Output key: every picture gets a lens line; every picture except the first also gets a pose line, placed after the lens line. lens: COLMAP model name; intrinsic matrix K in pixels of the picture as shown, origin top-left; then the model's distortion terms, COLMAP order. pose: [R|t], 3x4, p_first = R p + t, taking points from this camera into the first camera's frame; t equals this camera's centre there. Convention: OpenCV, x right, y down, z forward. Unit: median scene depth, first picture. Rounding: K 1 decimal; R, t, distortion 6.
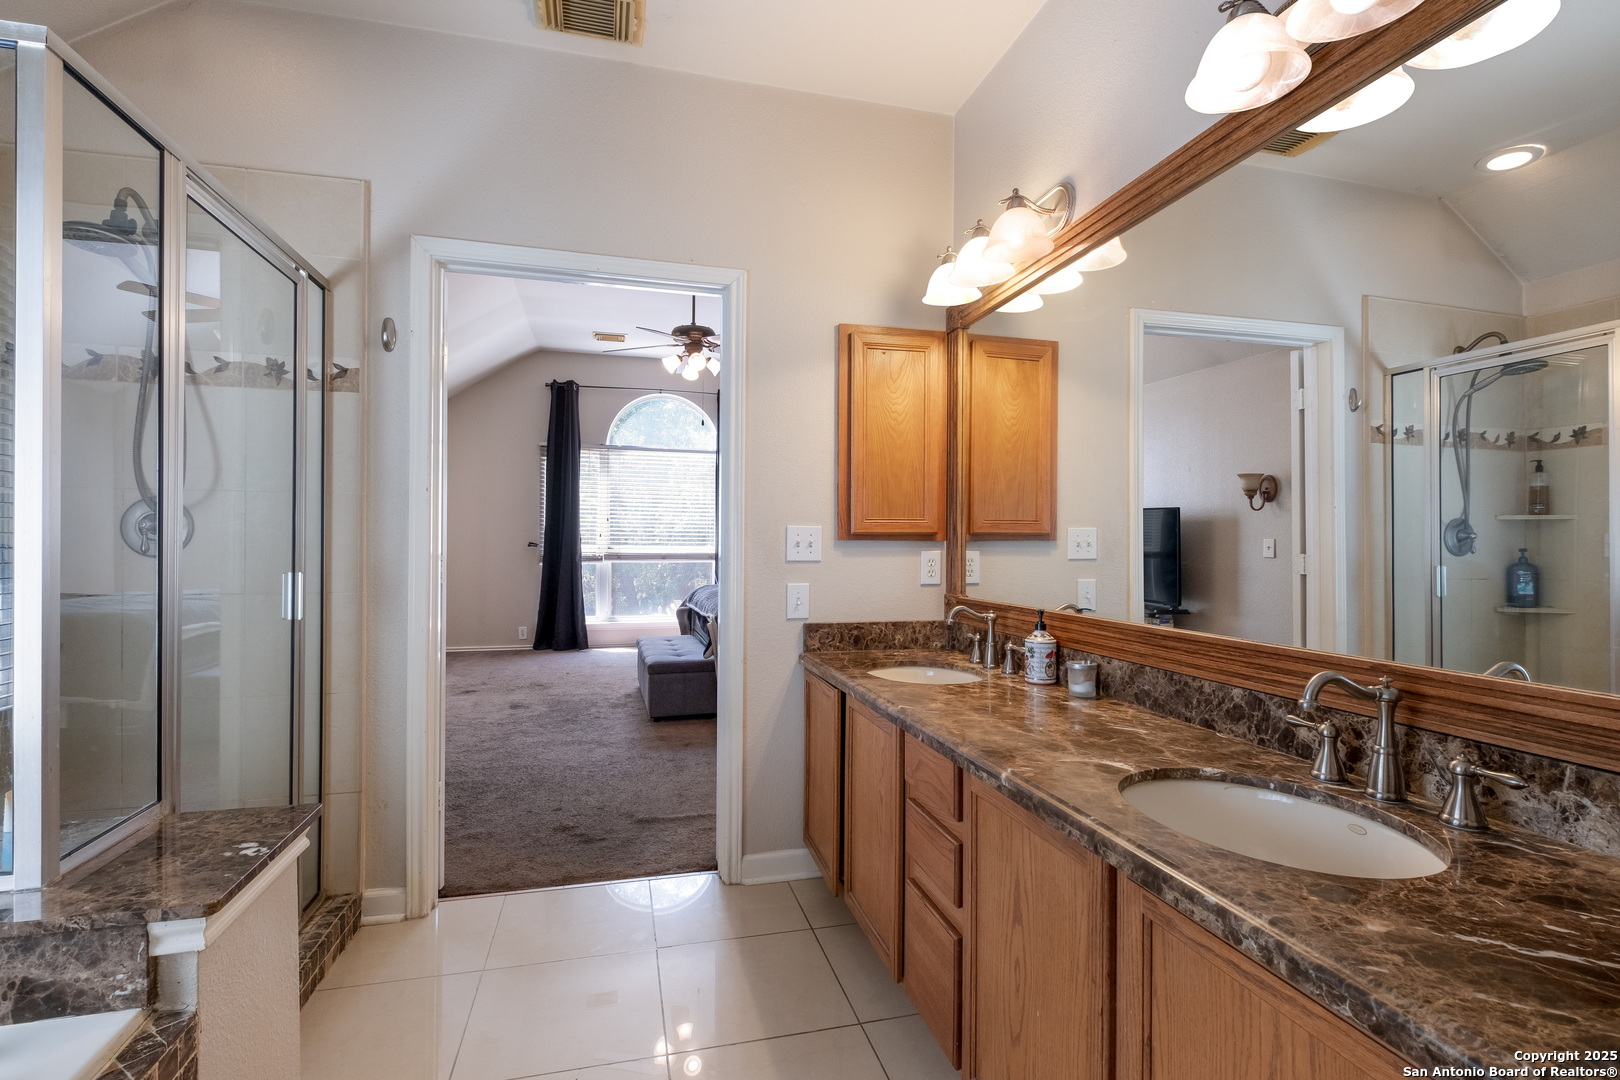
lens RADIAL K [[747.3, 0, 813.7], [0, 747.3, 540.9], [0, 0, 1]] dist [-0.000468, -0.001235]
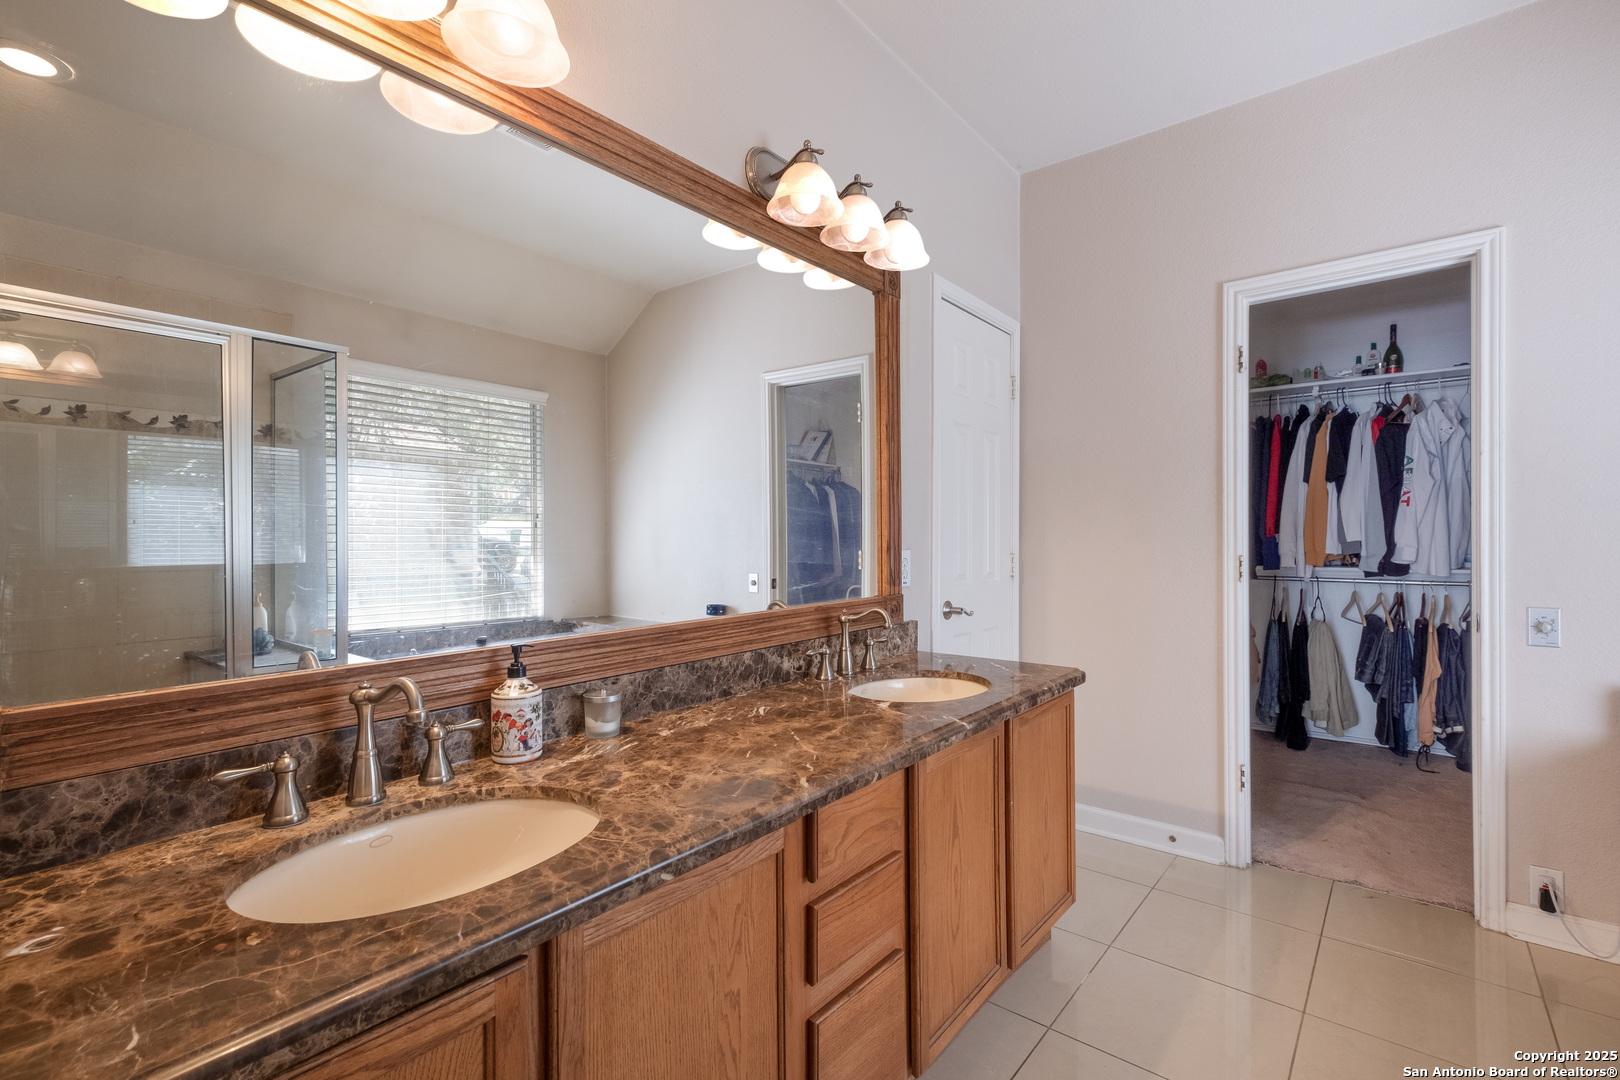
lens RADIAL K [[747.3, 0, 810.3], [0, 747.3, 537.0], [0, 0, 1]] dist [-0.000468, -0.001235]
pose [[-0.601482, -0.013920, 0.798765, -0.273655], [-0.008825, 0.999903, 0.010779, -0.007512], [-0.798838, -0.000566, -0.601546, 0.901846]]
